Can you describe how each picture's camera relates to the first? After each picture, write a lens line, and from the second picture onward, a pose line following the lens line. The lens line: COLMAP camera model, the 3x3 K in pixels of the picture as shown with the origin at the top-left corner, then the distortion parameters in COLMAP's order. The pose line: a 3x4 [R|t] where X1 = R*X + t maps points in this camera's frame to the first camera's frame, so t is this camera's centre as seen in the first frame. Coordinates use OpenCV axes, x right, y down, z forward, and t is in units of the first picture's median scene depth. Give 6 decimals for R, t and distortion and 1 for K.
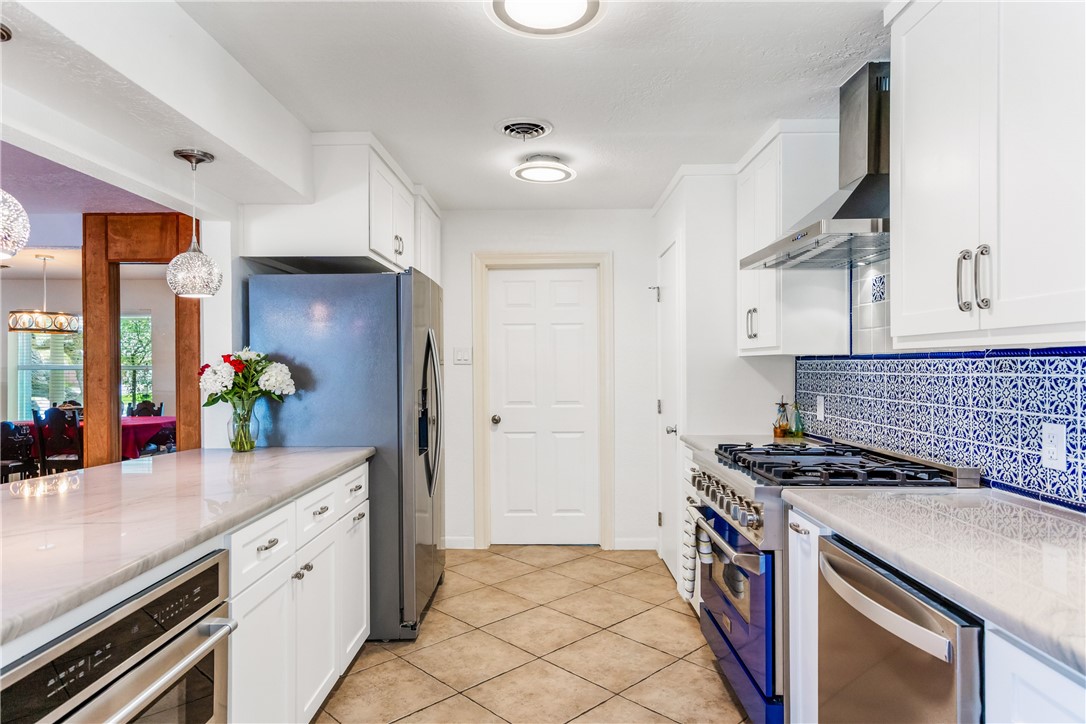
lens RADIAL K [[651.1, 0, 542.5], [0, 651.1, 364.0], [0, 0, 1]] dist [0.002302, 0.001471]
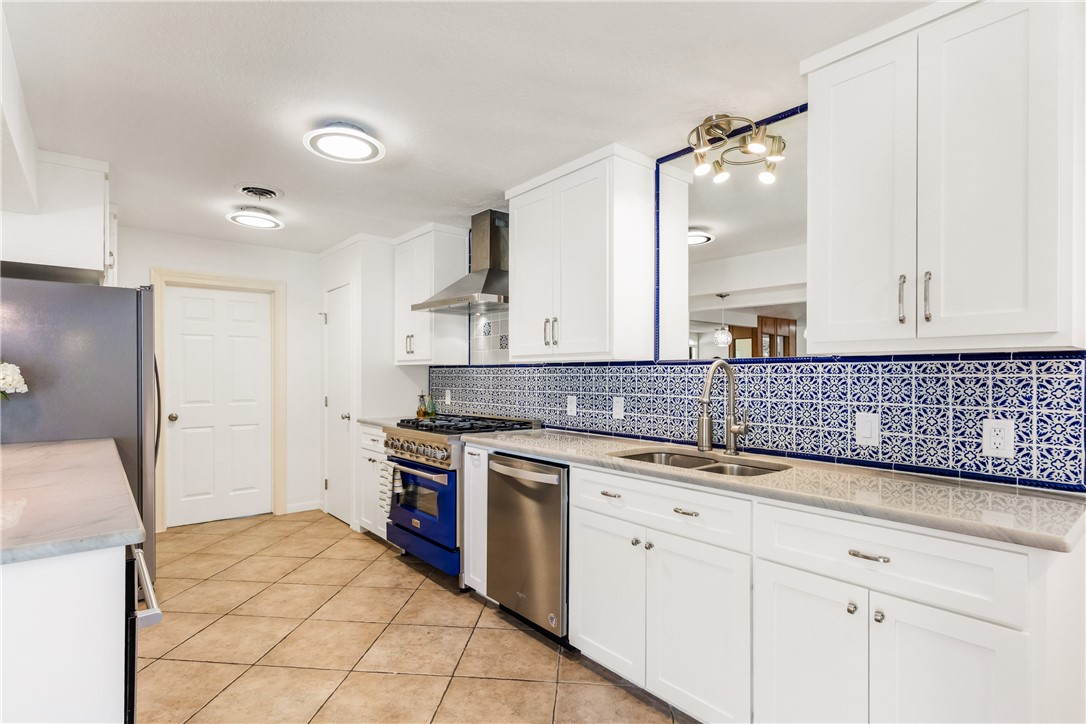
lens RADIAL K [[537.4, 0, 544.0], [0, 537.4, 368.1], [0, 0, 1]] dist [-0.003942, -0.000341]
pose [[0.758577, 0.014769, 0.651415, -0.297162], [-0.006973, 0.999870, -0.014549, 0.012867], [-0.651546, 0.006495, 0.758582, -0.210489]]
